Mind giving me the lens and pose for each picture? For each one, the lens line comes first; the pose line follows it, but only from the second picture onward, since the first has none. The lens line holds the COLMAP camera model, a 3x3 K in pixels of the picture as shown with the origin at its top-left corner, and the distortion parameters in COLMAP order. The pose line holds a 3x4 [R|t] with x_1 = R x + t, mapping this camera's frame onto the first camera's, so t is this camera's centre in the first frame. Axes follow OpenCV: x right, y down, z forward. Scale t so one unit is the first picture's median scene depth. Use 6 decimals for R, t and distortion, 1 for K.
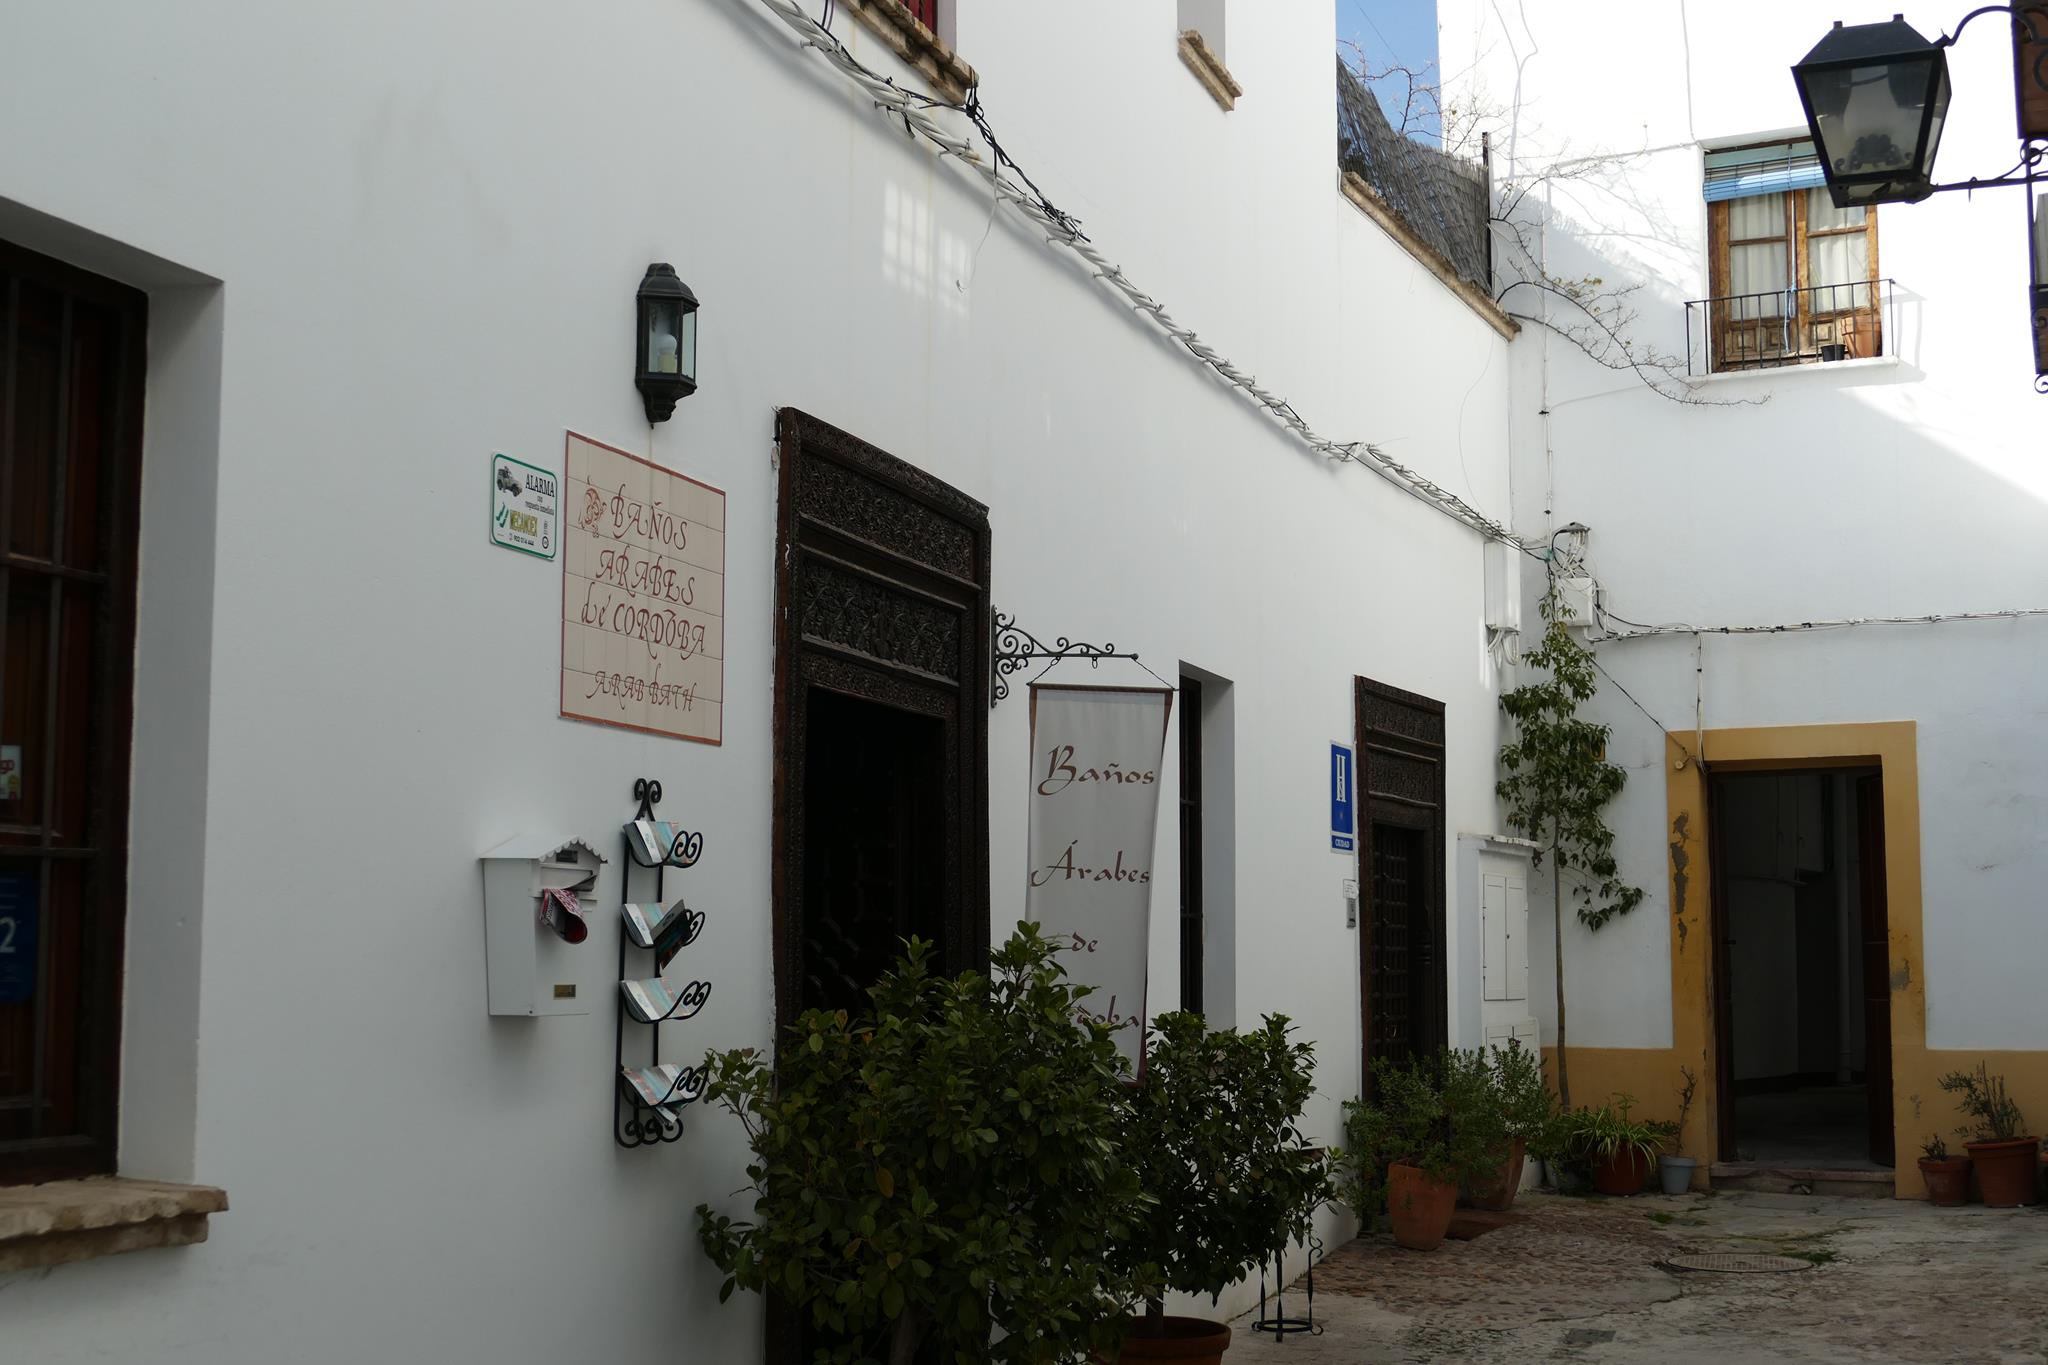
lens RADIAL K [[2767.3, 0, 1022.6], [0, 2767.3, 685.4], [0, 0, 1]] dist [-0.027798, 0.000000]
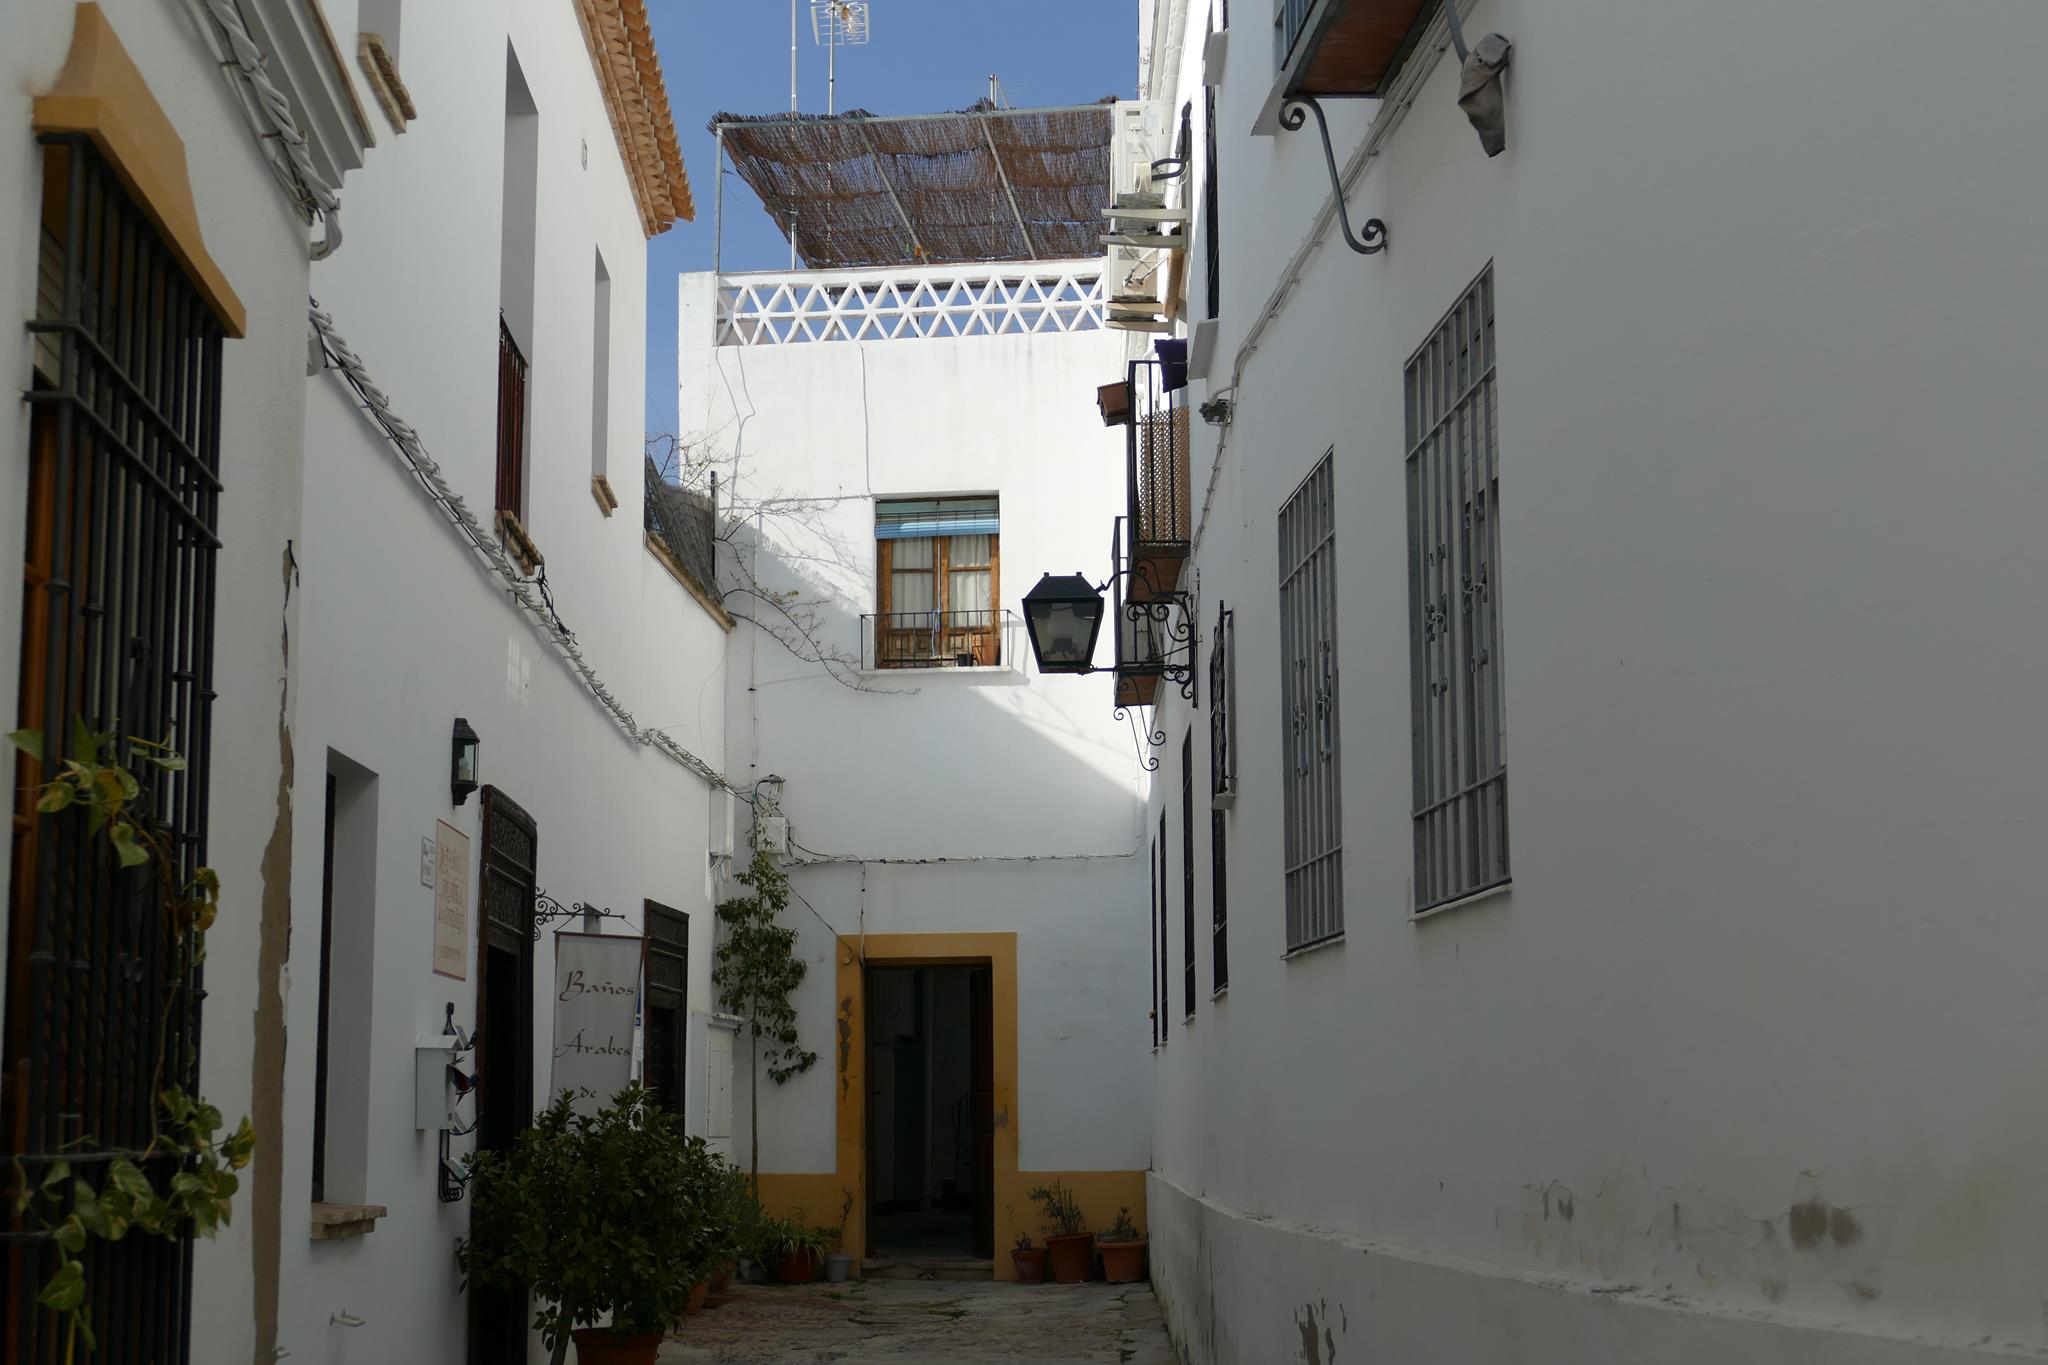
lens RADIAL K [[3031.7, 0, 1023.3], [0, 3031.7, 680.5], [0, 0, 1]] dist [0.009558, 0.000000]
pose [[0.937817, 0.044485, 0.344268, -0.201199], [-0.029253, 0.998355, -0.049315, -0.038065], [-0.345896, 0.036178, 0.937575, -0.428622]]
